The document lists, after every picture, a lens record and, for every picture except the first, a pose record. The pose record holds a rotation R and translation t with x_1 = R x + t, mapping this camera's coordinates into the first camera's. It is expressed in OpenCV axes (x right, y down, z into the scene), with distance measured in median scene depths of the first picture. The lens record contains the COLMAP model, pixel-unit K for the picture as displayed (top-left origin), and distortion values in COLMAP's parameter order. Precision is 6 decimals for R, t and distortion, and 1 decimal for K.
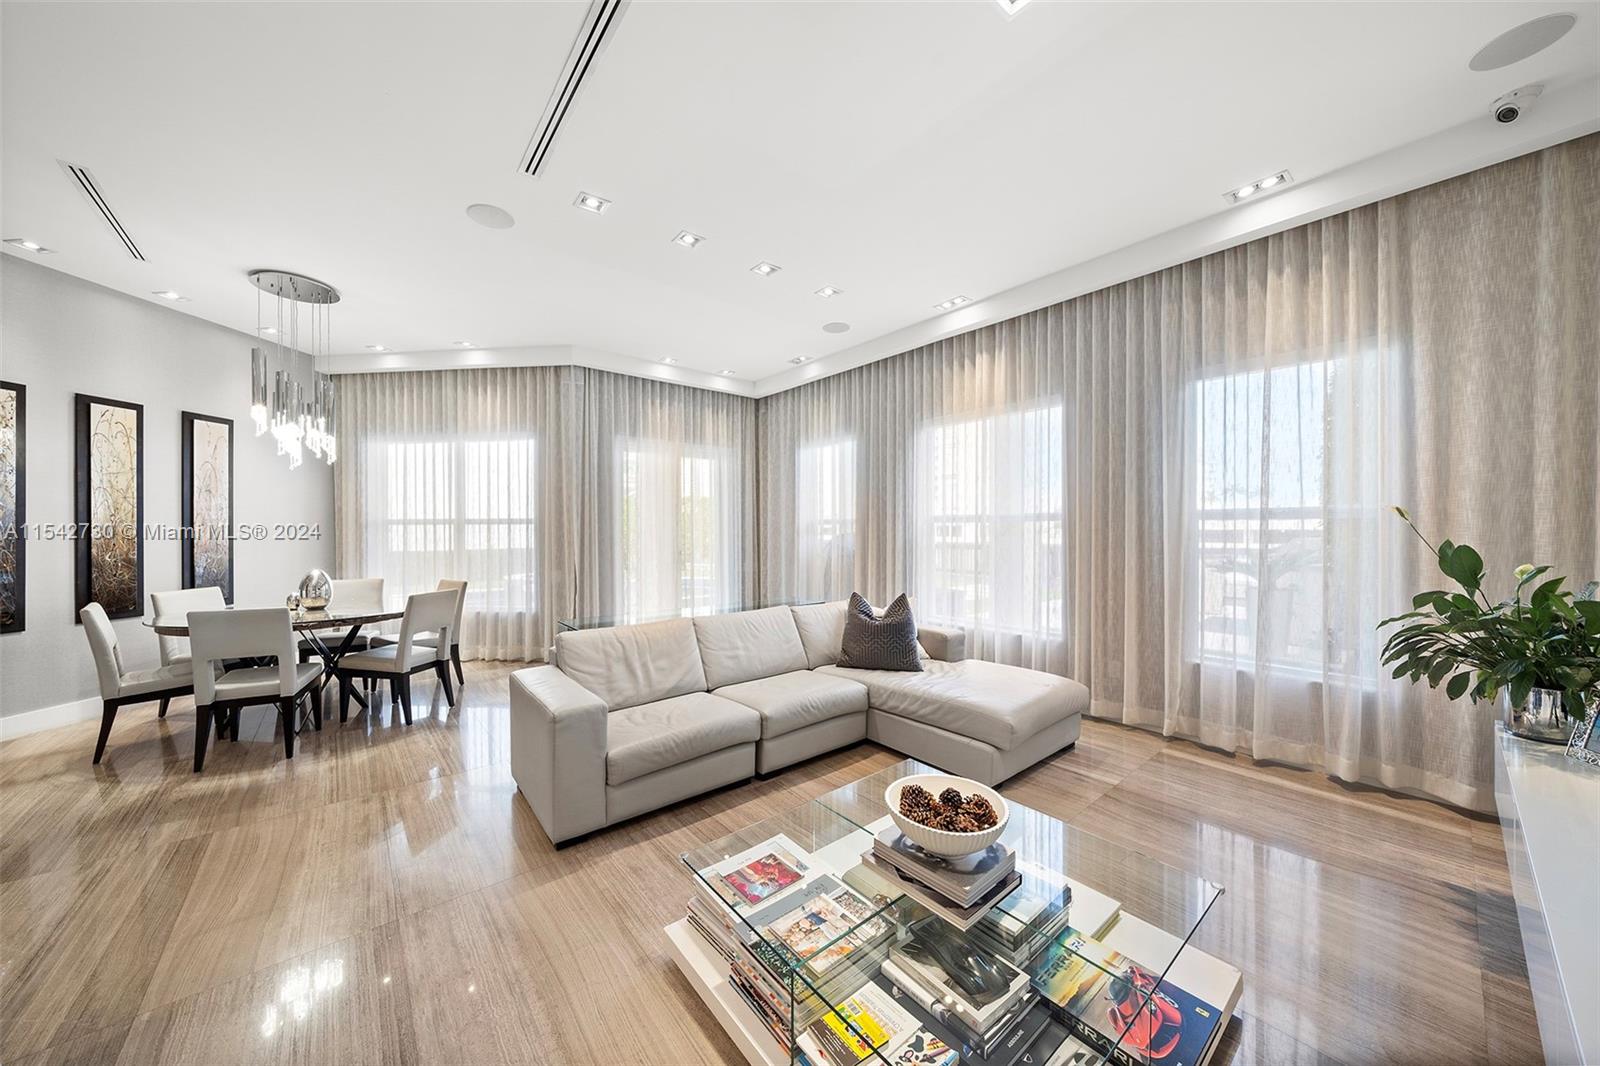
lens RADIAL K [[553.1, 0, 801.5], [0, 553.1, 532.1], [0, 0, 1]] dist [-0.006138, 0.000145]
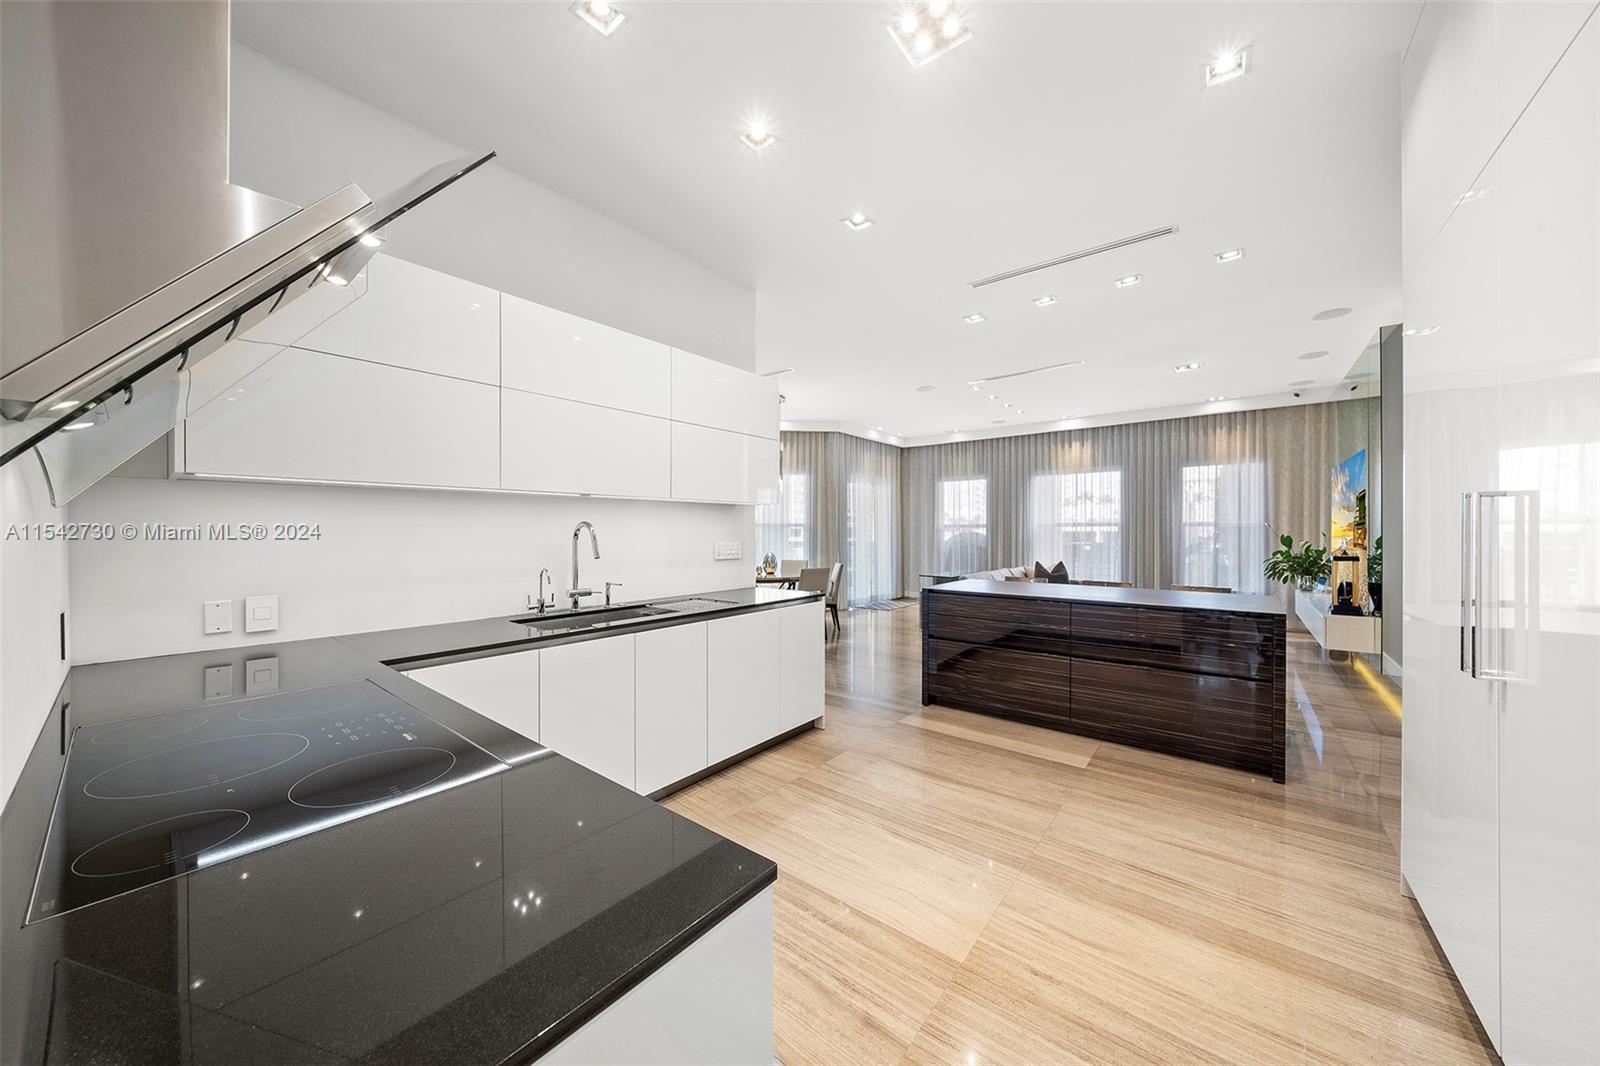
lens RADIAL K [[553.1, 0, 800.3], [0, 553.1, 530.9], [0, 0, 1]] dist [-0.006138, 0.000145]
pose [[0.980781, 0.001737, 0.195104, -1.631621], [-0.000757, 0.999987, -0.005098, 0.010002], [-0.195110, 0.004853, 0.980769, -1.183477]]
